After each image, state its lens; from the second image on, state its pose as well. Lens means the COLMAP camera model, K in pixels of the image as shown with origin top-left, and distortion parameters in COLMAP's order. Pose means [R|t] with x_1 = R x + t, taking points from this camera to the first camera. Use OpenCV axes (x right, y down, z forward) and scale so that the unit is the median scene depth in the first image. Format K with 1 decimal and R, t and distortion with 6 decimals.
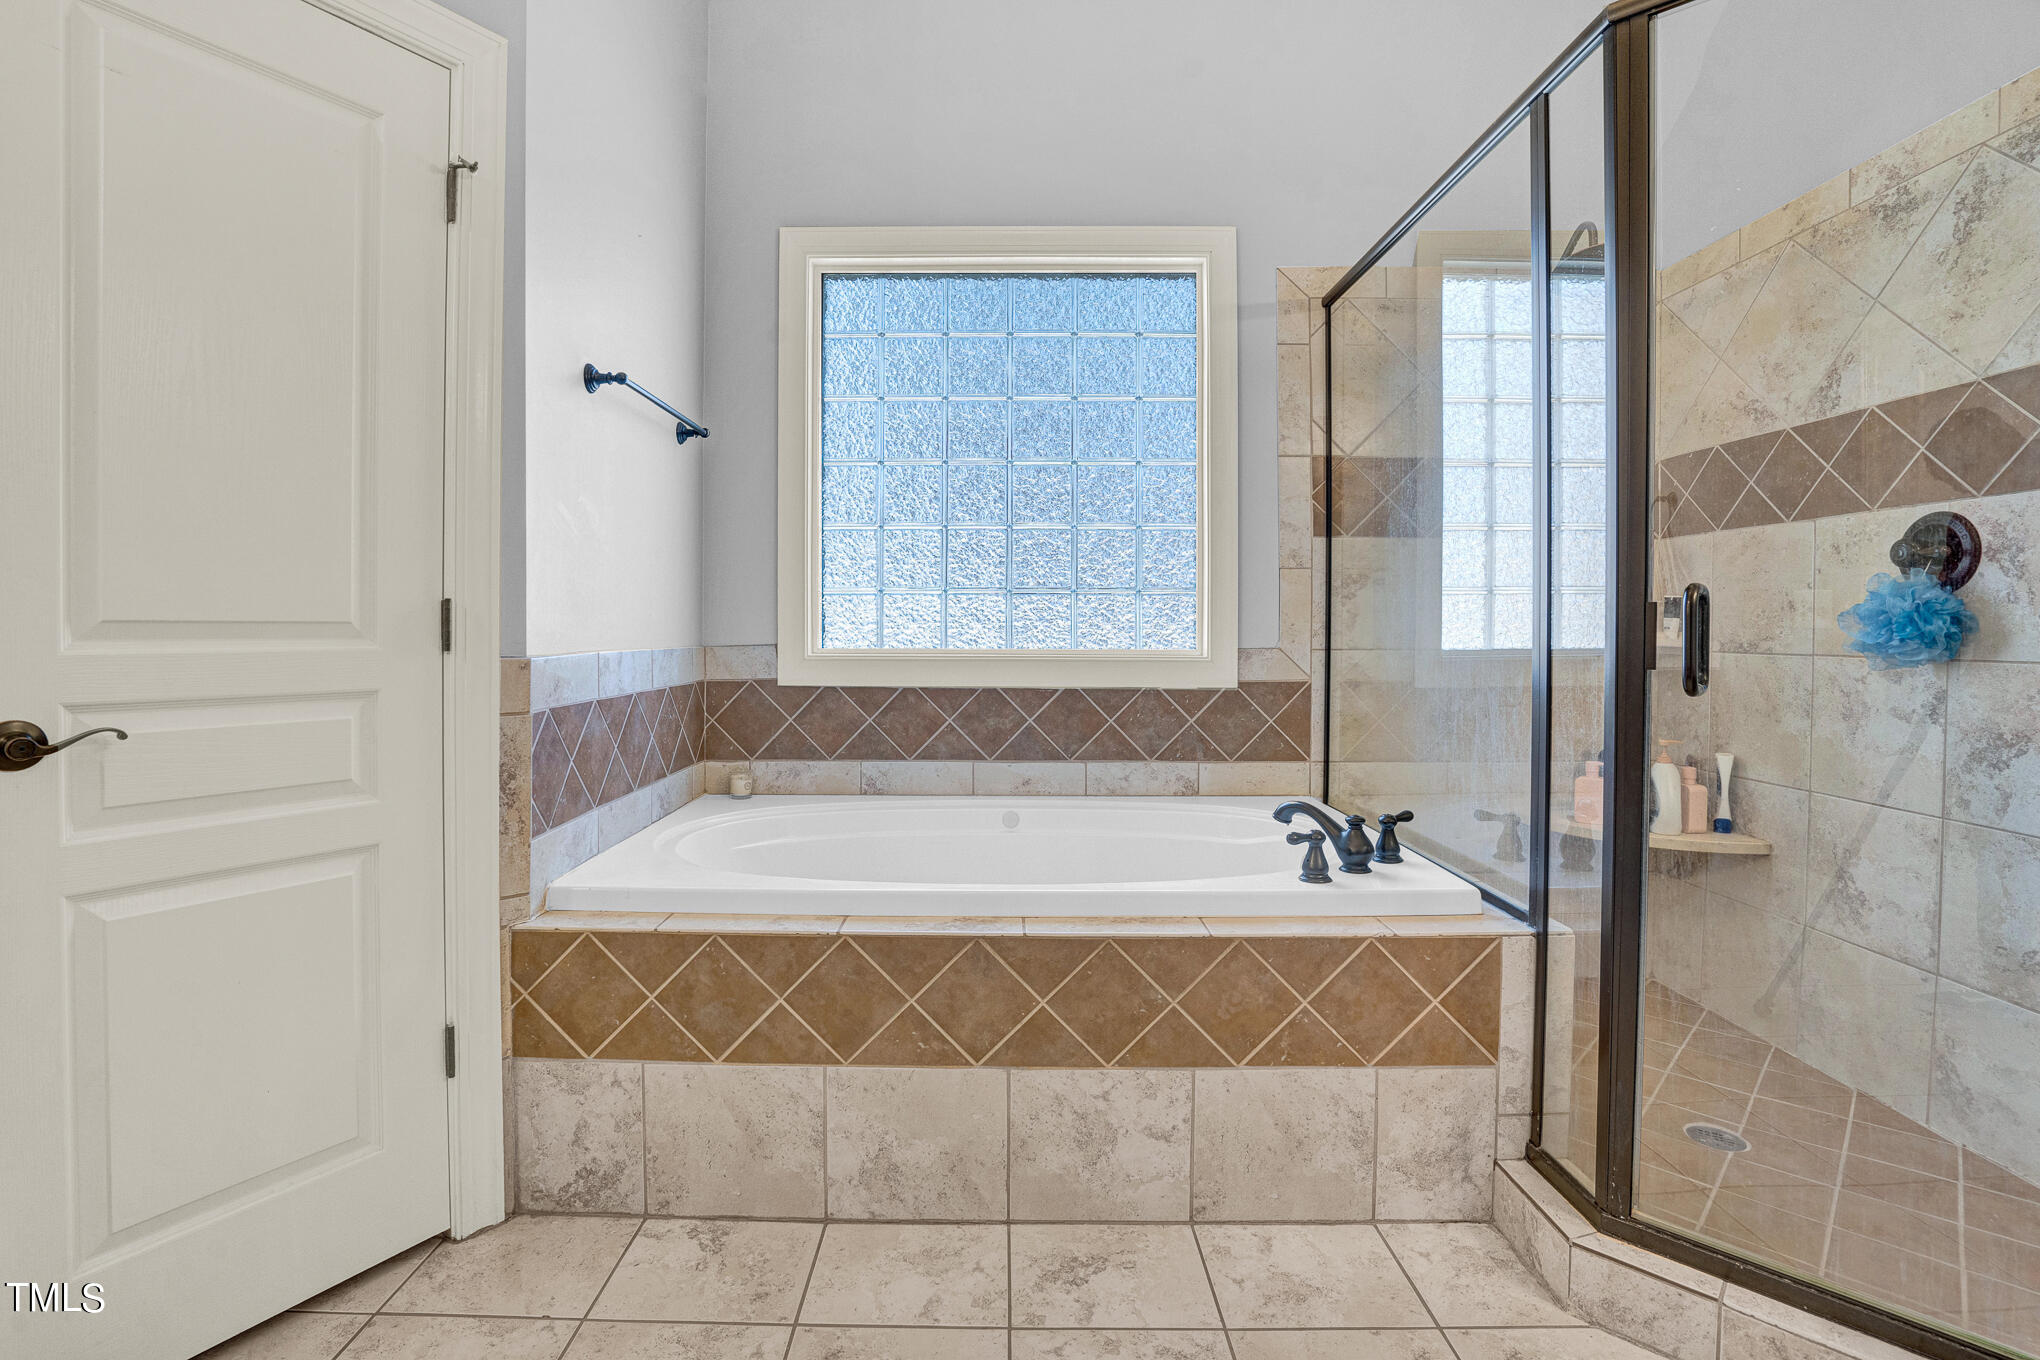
lens RADIAL K [[967.5, 0, 1006.4], [0, 967.5, 643.1], [0, 0, 1]] dist [-0.054938, 0.021730]
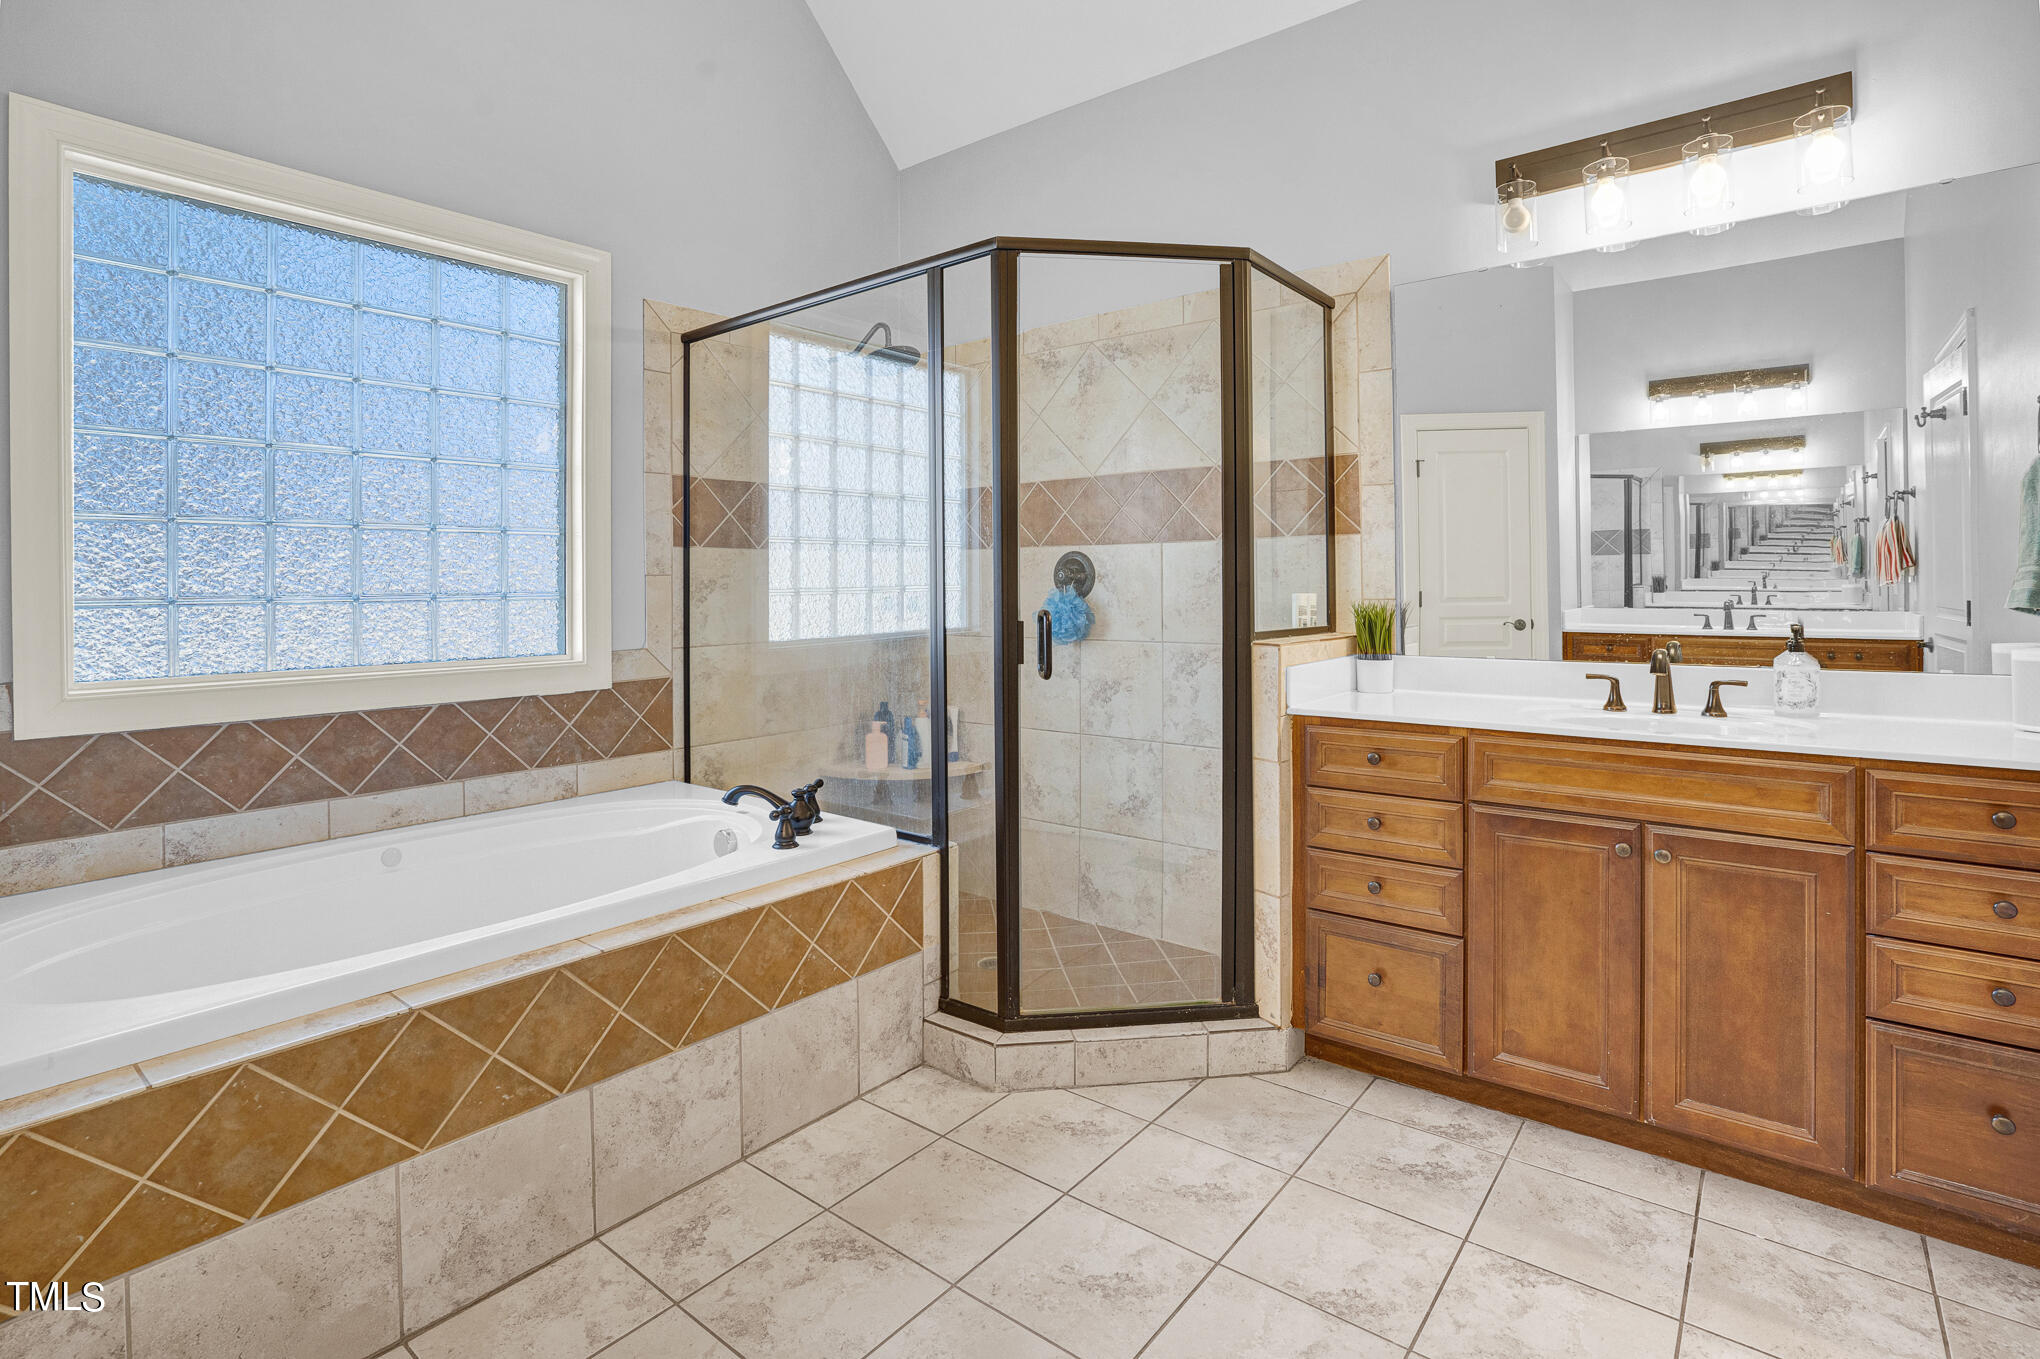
lens RADIAL K [[976.4, 0, 1006.8], [0, 976.4, 590.8], [0, 0, 1]] dist [-0.052763, 0.021795]
pose [[0.630814, -0.010271, 0.775866, -0.507672], [0.023107, 0.999718, -0.005552, -0.073145], [-0.775590, 0.021430, 0.630873, -0.009343]]
